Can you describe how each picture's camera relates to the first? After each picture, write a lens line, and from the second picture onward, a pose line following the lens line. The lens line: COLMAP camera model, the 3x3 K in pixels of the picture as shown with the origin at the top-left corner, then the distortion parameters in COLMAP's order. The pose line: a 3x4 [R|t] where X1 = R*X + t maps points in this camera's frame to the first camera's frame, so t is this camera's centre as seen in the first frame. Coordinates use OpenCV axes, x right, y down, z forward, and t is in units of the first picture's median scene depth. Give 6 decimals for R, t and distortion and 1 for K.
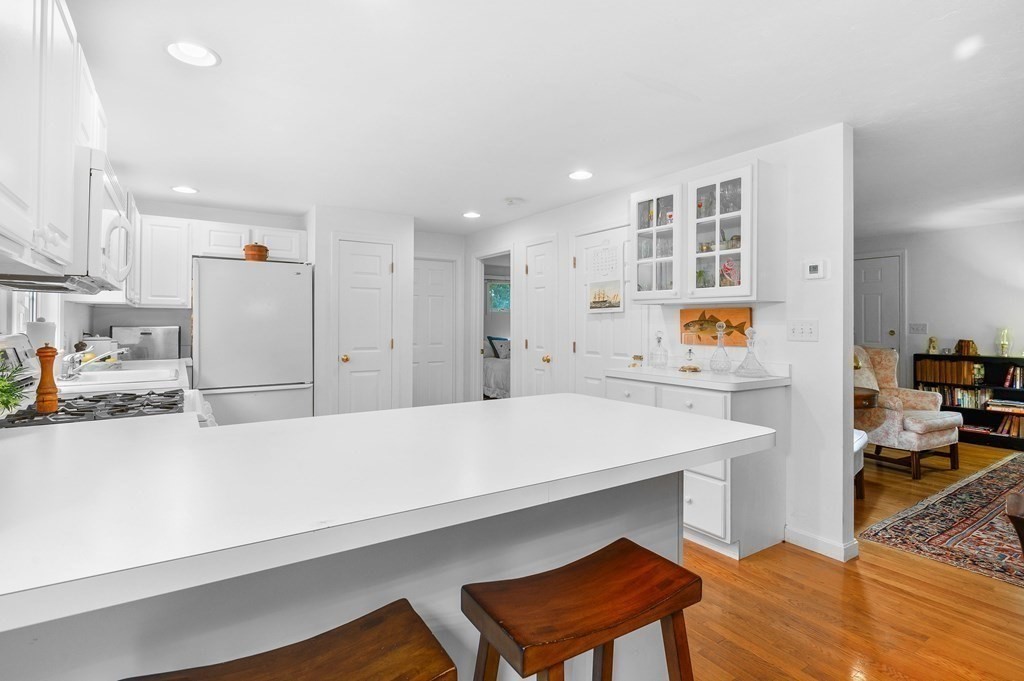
lens RADIAL K [[511.2, 0, 508.6], [0, 511.2, 319.5], [0, 0, 1]] dist [0.000281, 0.000508]
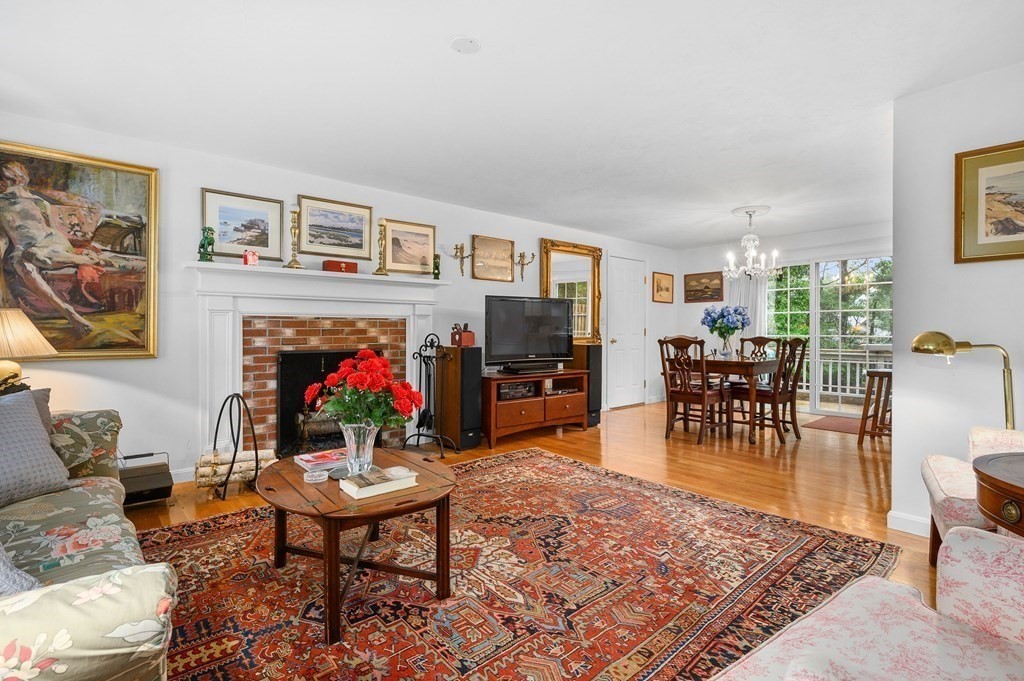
lens RADIAL K [[486.3, 0, 511.0], [0, 486.3, 333.6], [0, 0, 1]] dist [-0.000471, -0.000645]
pose [[-0.991024, -0.004874, -0.133596, 0.826891], [-0.004547, 0.999986, -0.002751, 0.046117], [0.133607, -0.002119, -0.991032, 0.988771]]
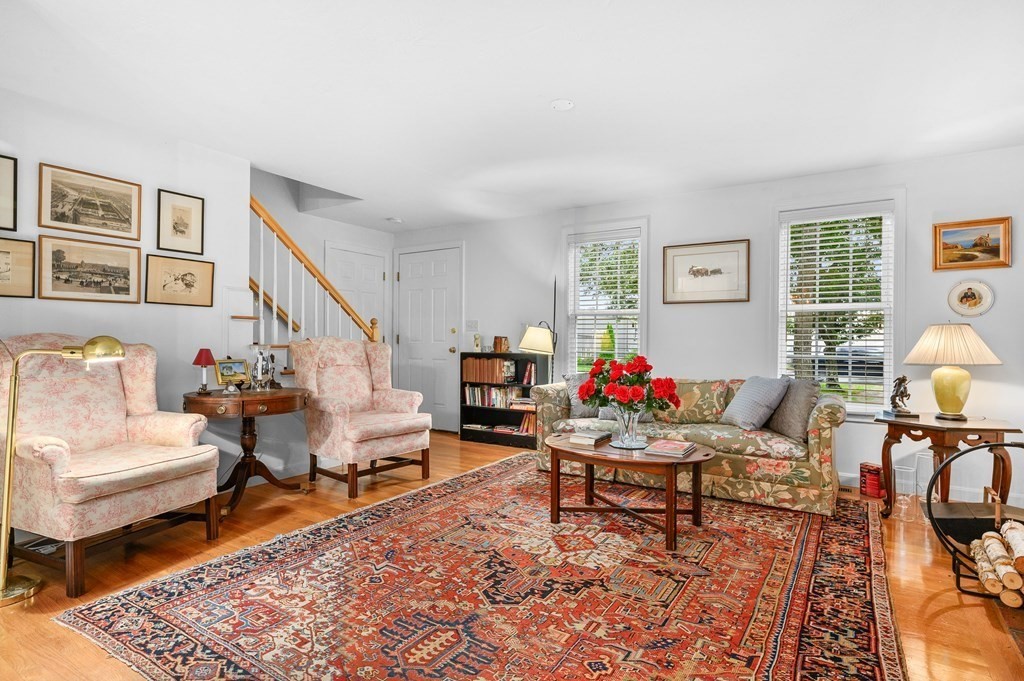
lens RADIAL K [[532.0, 0, 512.4], [0, 532.0, 336.5], [0, 0, 1]] dist [-0.004013, 0.001180]
pose [[0.913317, 0.004386, 0.407225, 0.542282], [-0.006762, 0.999967, 0.004396, 0.037769], [-0.407193, -0.006769, 0.913317, 0.092728]]
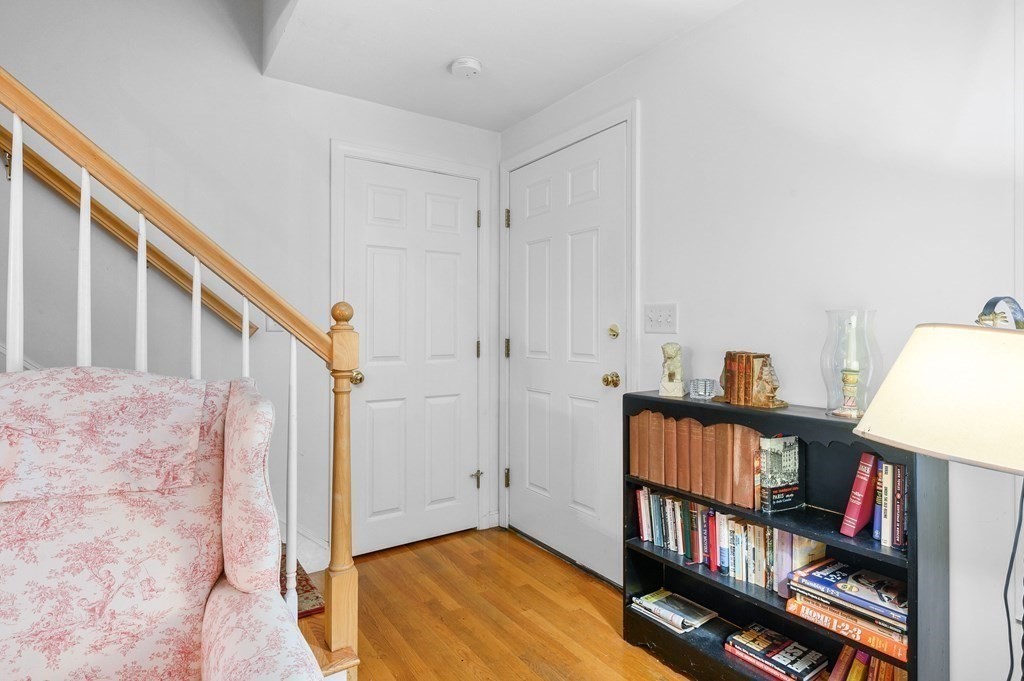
lens RADIAL K [[532.0, 0, 514.5], [0, 532.0, 324.0], [0, 0, 1]] dist [-0.004013, 0.001180]
pose [[0.999820, -0.000161, 0.018984, 0.797712], [0.000143, 1.000000, 0.000939, 0.024095], [-0.018985, -0.000936, 0.999819, 0.732667]]
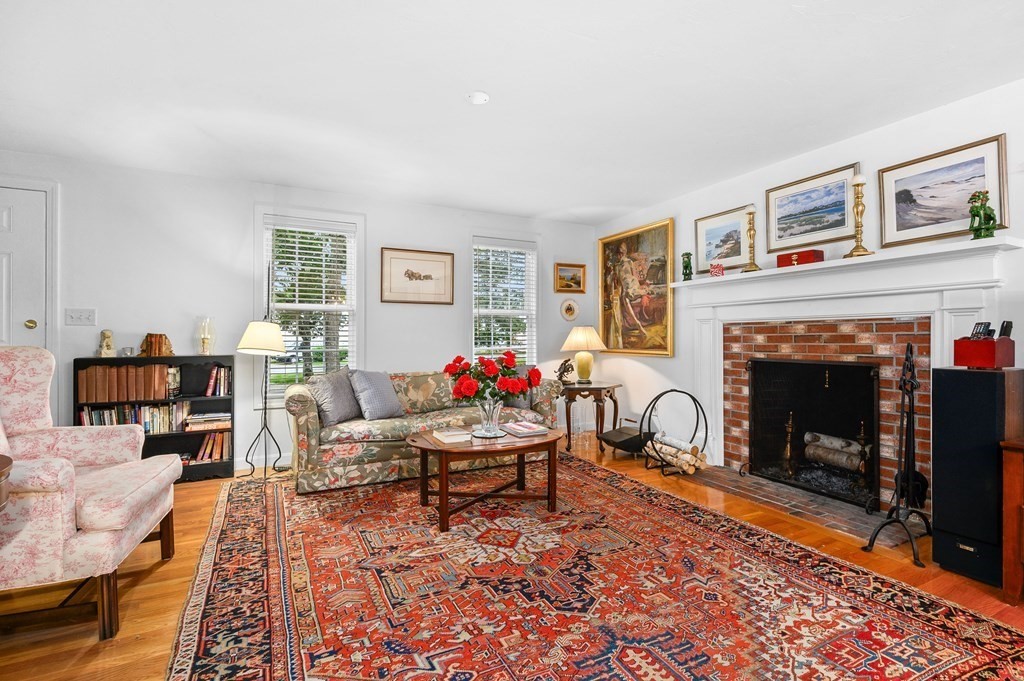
lens RADIAL K [[469.5, 0, 515.0], [0, 469.5, 334.6], [0, 0, 1]] dist [-0.000041, 0.000125]
pose [[0.108729, 0.000348, 0.994071, 0.344399], [-0.006960, 0.999976, 0.000411, 0.039940], [-0.994047, -0.006963, 0.108729, 0.485388]]
